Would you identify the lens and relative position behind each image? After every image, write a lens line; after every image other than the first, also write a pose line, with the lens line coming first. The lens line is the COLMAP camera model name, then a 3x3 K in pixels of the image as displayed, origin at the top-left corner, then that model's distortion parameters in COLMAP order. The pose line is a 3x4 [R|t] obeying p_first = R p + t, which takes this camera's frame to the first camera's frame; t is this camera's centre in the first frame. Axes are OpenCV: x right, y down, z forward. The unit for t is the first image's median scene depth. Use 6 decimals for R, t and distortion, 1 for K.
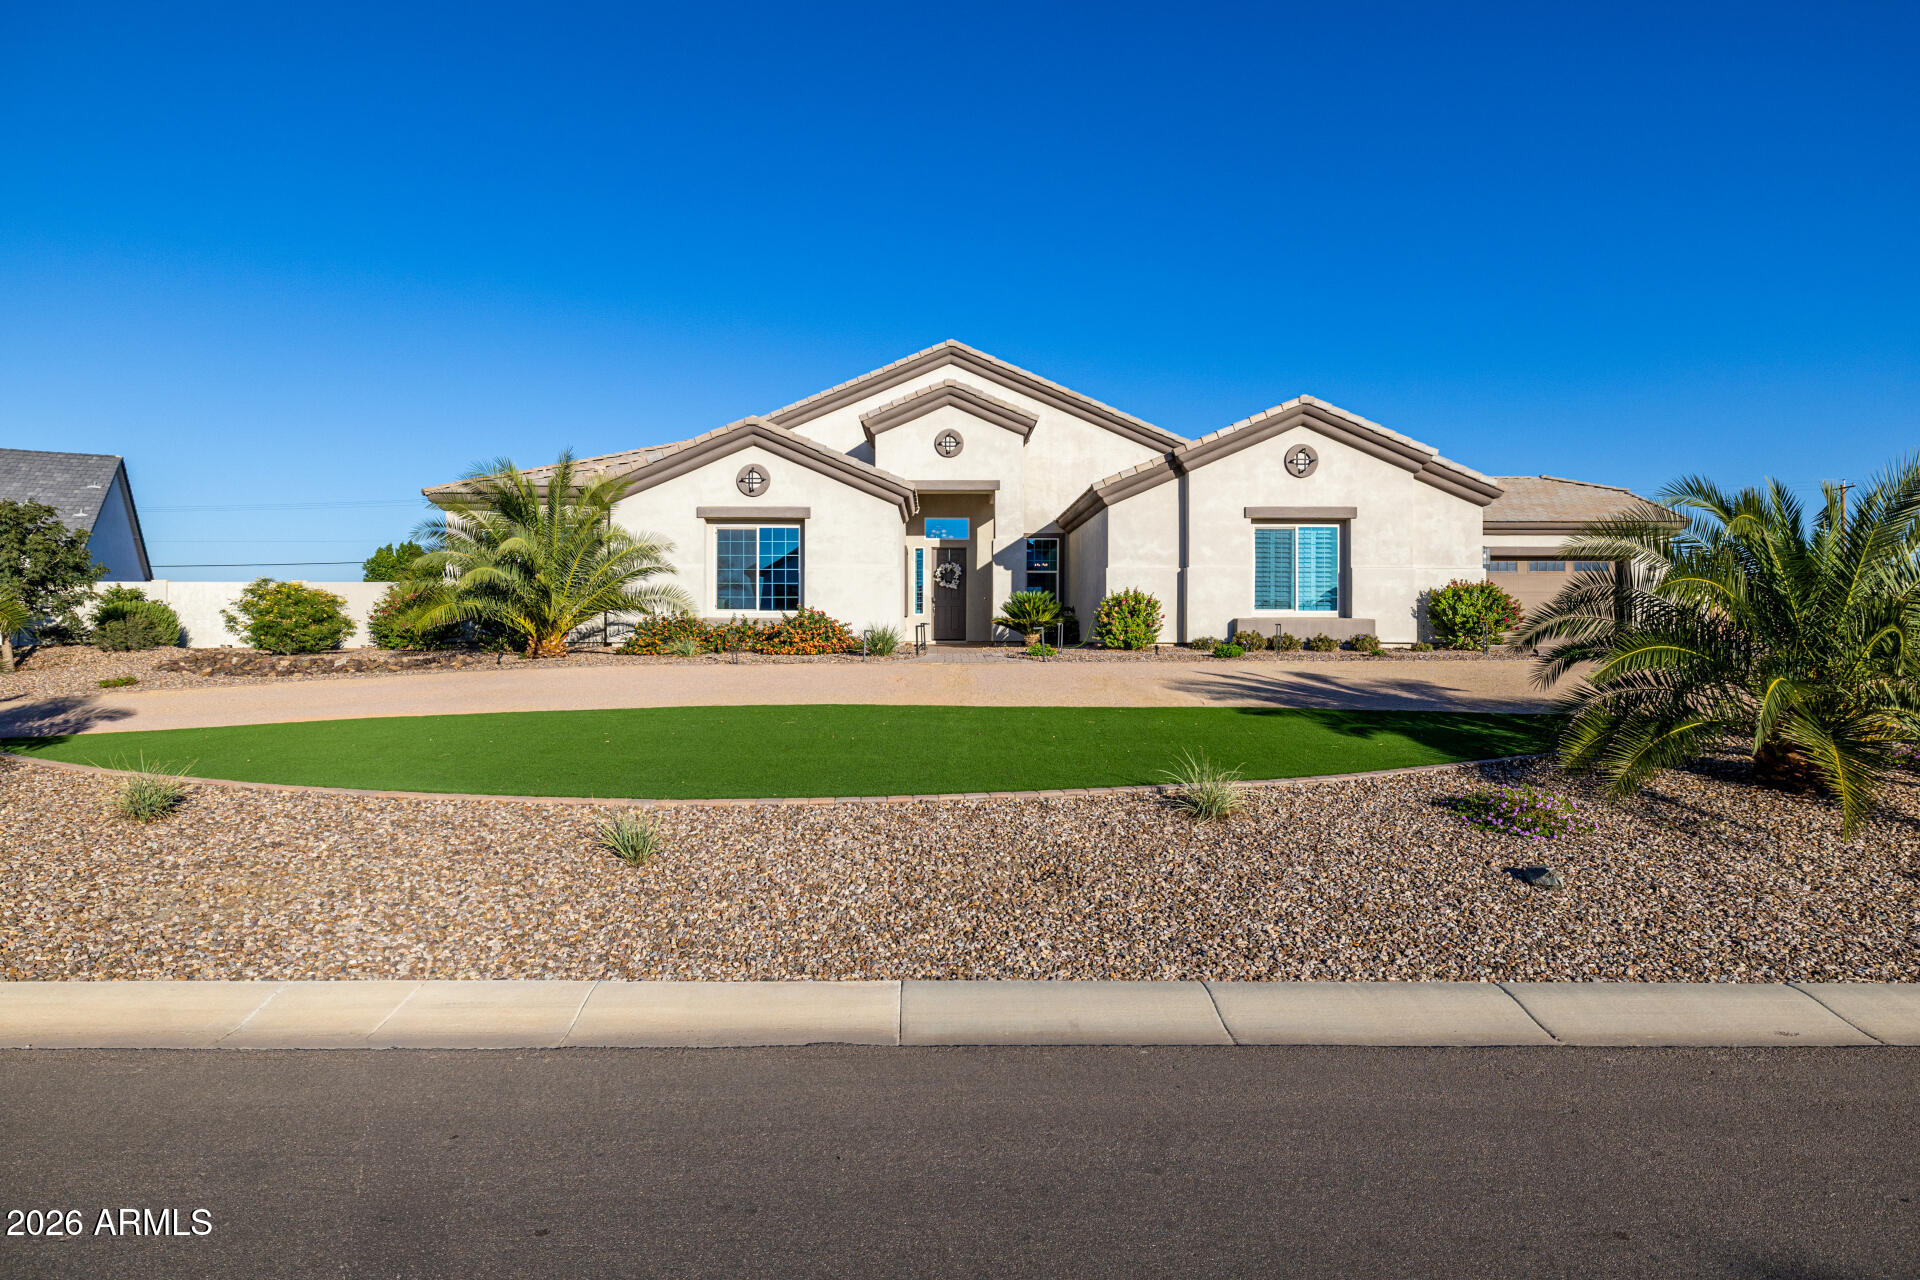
lens RADIAL K [[1051.8, 0, 956.3], [0, 1051.8, 639.1], [0, 0, 1]] dist [0.002314, 0.000028]
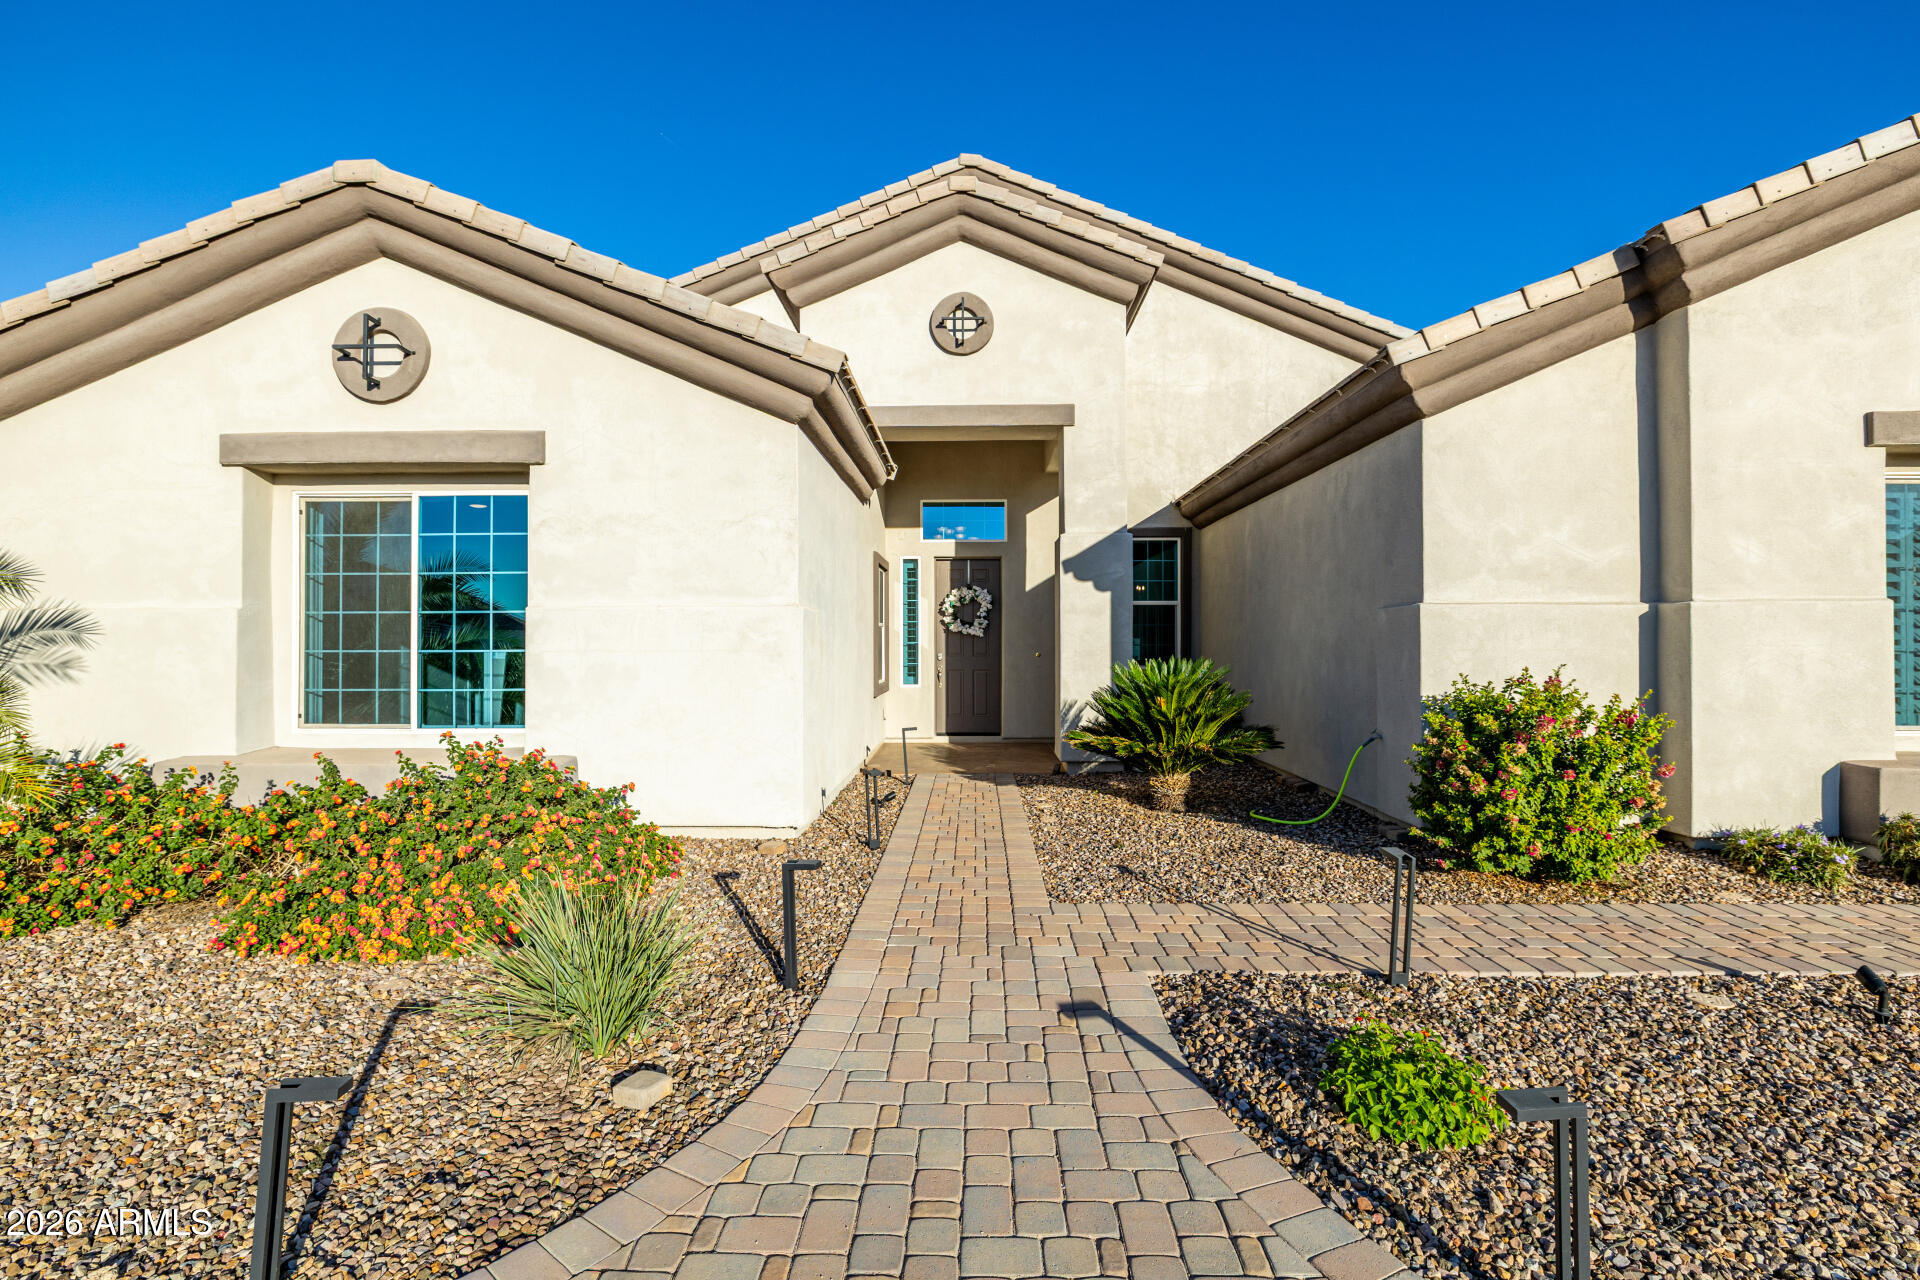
lens RADIAL K [[913.9, 0, 960.3], [0, 913.9, 636.3], [0, 0, 1]] dist [-0.004234, 0.000837]
pose [[0.999161, -0.003614, -0.040799, 0.009182], [0.003127, 0.999923, -0.011978, -0.053332], [0.040839, 0.011840, 0.999096, 0.694690]]
